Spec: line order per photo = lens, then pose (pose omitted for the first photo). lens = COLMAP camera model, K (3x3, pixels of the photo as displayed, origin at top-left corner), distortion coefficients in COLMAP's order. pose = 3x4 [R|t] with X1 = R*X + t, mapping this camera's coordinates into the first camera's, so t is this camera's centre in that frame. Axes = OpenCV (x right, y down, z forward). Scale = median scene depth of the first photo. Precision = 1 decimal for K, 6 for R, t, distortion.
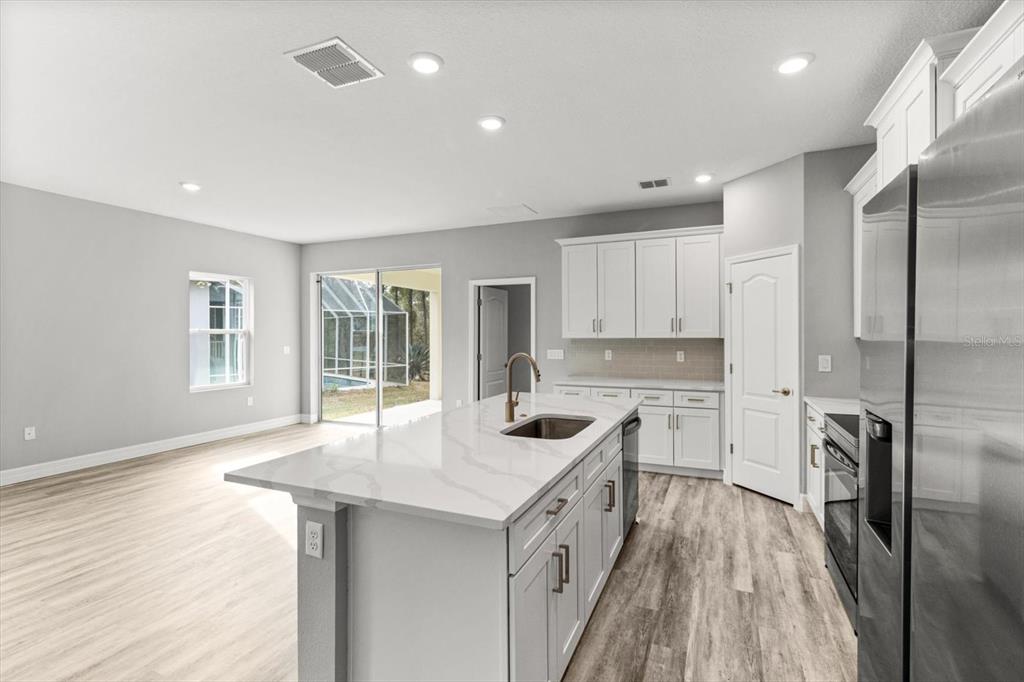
lens RADIAL K [[473.4, 0, 518.1], [0, 473.4, 334.4], [0, 0, 1]] dist [0.015742, -0.000668]
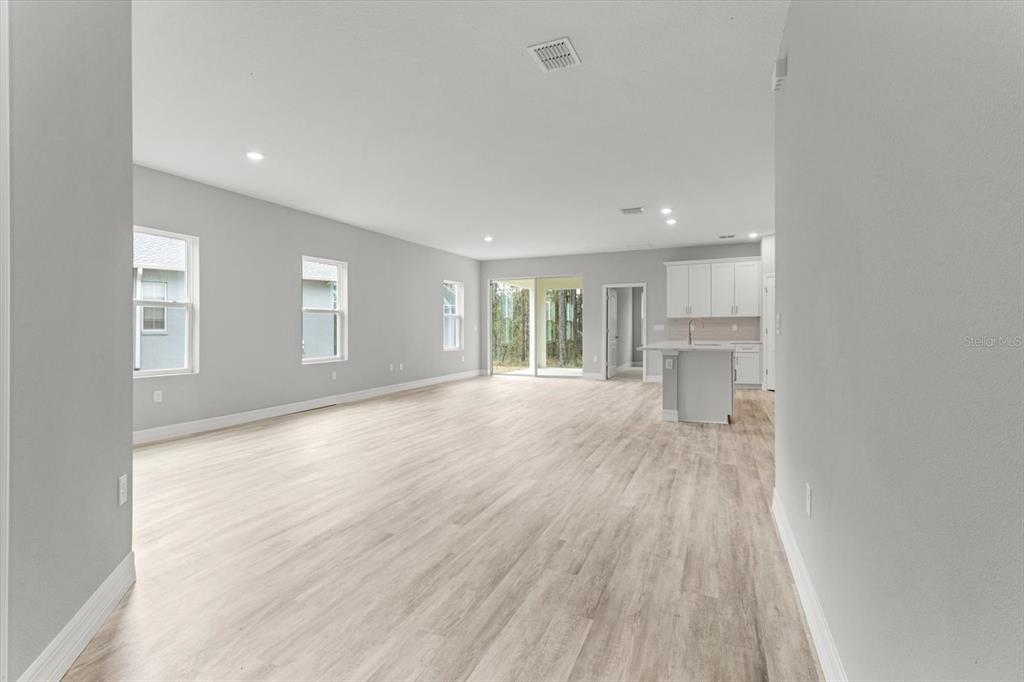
lens RADIAL K [[473.4, 0, 511.8], [0, 473.4, 335.2], [0, 0, 1]] dist [0.015742, -0.000668]
pose [[0.999991, -0.003283, 0.002840, -0.519186], [0.003249, 0.999924, 0.011868, 0.053072], [-0.002879, -0.011859, 0.999926, -0.819193]]
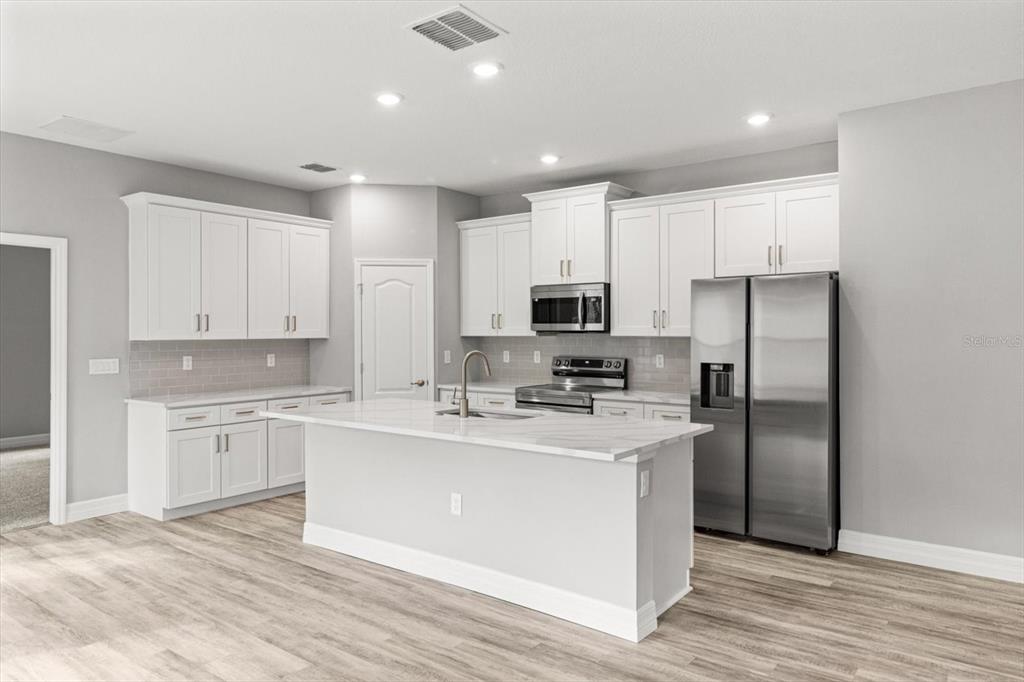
lens RADIAL K [[682.2, 0, 514.9], [0, 682.2, 341.6], [0, 0, 1]] dist [-0.038578, -0.001467]
pose [[0.224328, -0.012008, 0.974440, -0.767697], [0.002805, 0.999928, 0.011676, -0.000372], [-0.974510, 0.000114, 0.224346, 0.294552]]
